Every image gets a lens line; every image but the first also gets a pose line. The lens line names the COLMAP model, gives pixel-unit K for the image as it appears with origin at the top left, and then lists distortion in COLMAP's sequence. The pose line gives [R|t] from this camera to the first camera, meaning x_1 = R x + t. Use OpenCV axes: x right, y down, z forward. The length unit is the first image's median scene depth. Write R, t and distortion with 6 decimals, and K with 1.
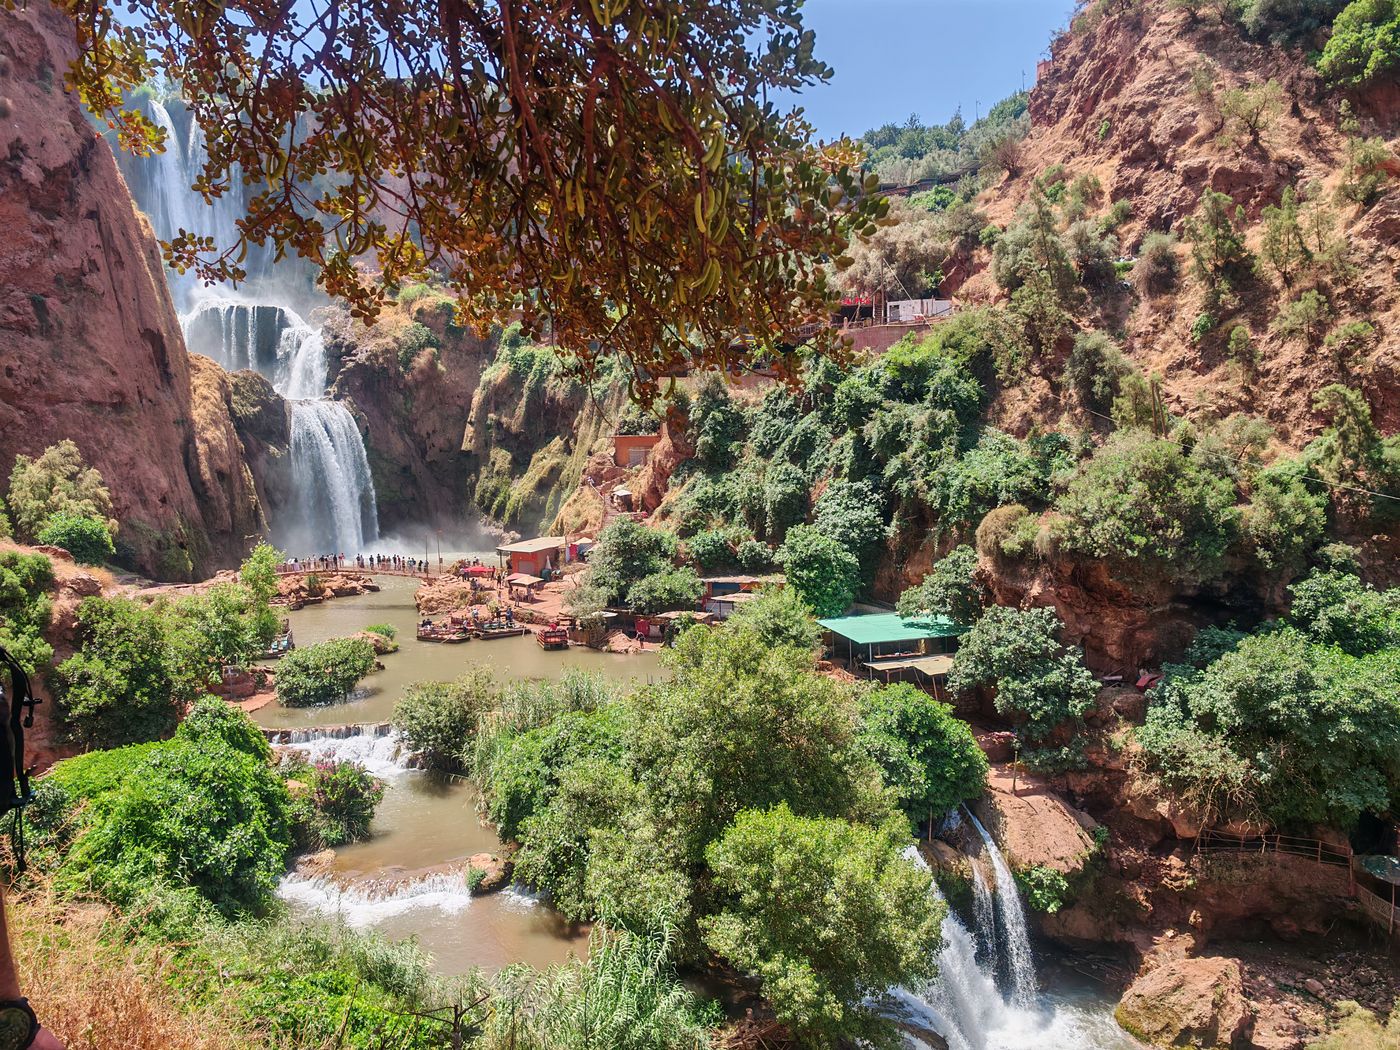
lens RADIAL K [[1000.1, 0, 687.3], [0, 1000.1, 528.3], [0, 0, 1]] dist [0.038663, -0.054619]
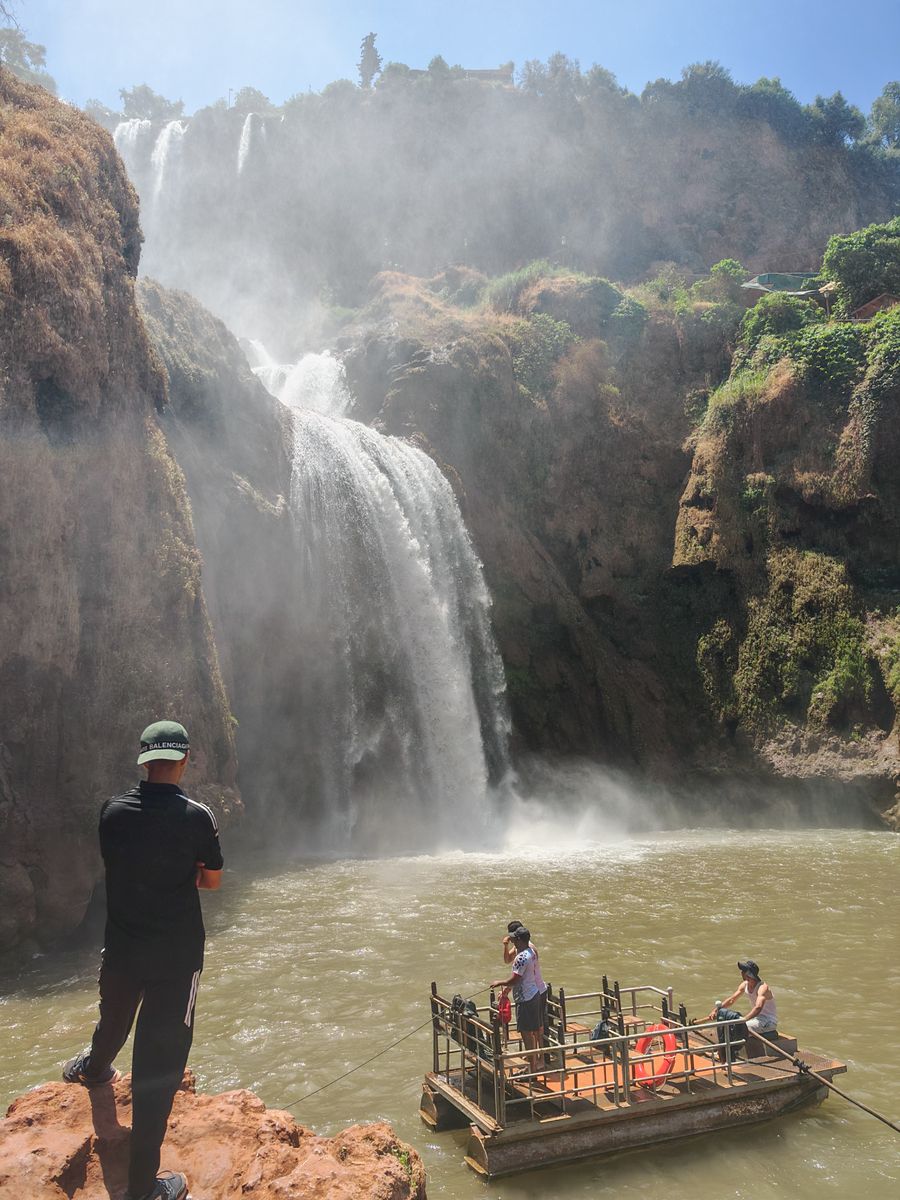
lens RADIAL K [[857.3, 0, 446.1], [0, 857.3, 600.8], [0, 0, 1]] dist [0.038663, -0.054619]
pose [[0.997877, -0.012484, -0.063912, -0.725341], [-0.004078, 0.967547, -0.252660, 0.056670], [0.064992, 0.252384, 0.965442, 1.627144]]
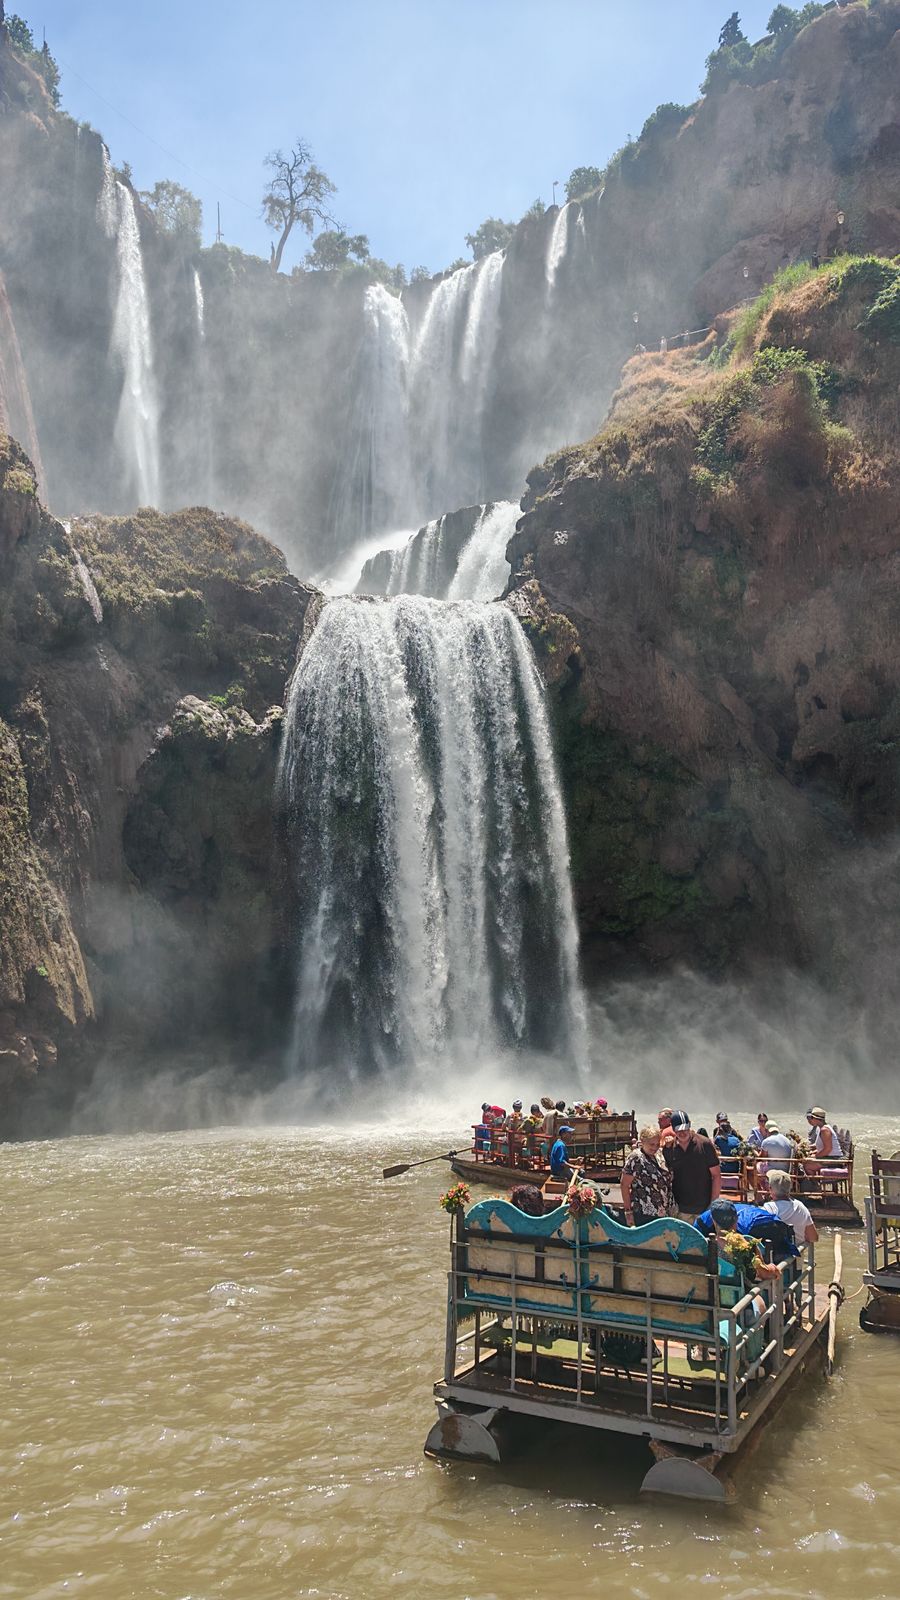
lens RADIAL K [[1187.5, 0, 466.5], [0, 1187.5, 807.2], [0, 0, 1]] dist [-0.019235, 0.018762]
pose [[0.743447, -0.145930, -0.652680, -0.300898], [-0.033683, 0.966496, -0.254462, 0.068508], [0.667946, 0.211163, 0.713623, 1.775853]]
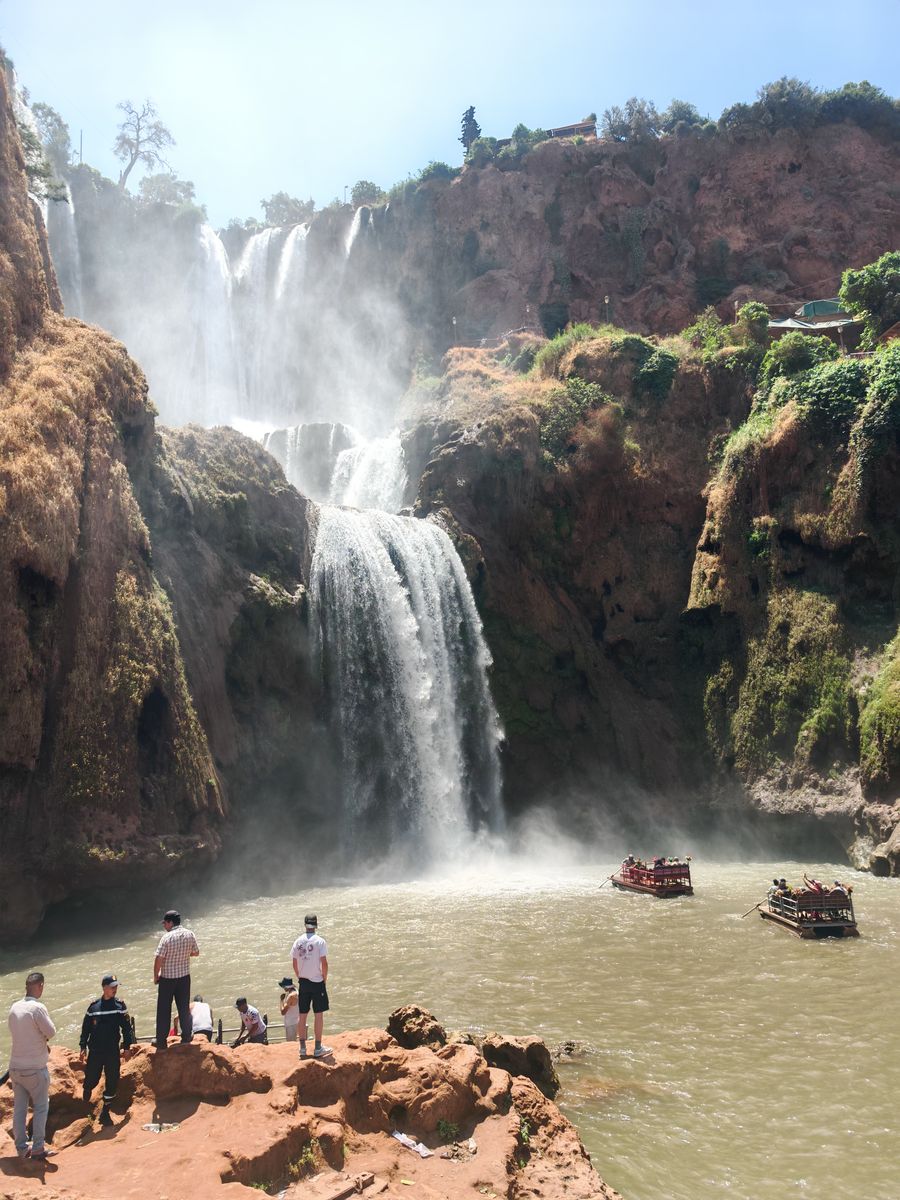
lens RADIAL K [[857.3, 0, 448.8], [0, 857.3, 600.4], [0, 0, 1]] dist [0.038663, -0.054619]
pose [[0.946535, -0.077191, -0.313230, -0.508134], [-0.007589, 0.965355, -0.260830, 0.036442], [0.322511, 0.249262, 0.913157, 1.543400]]
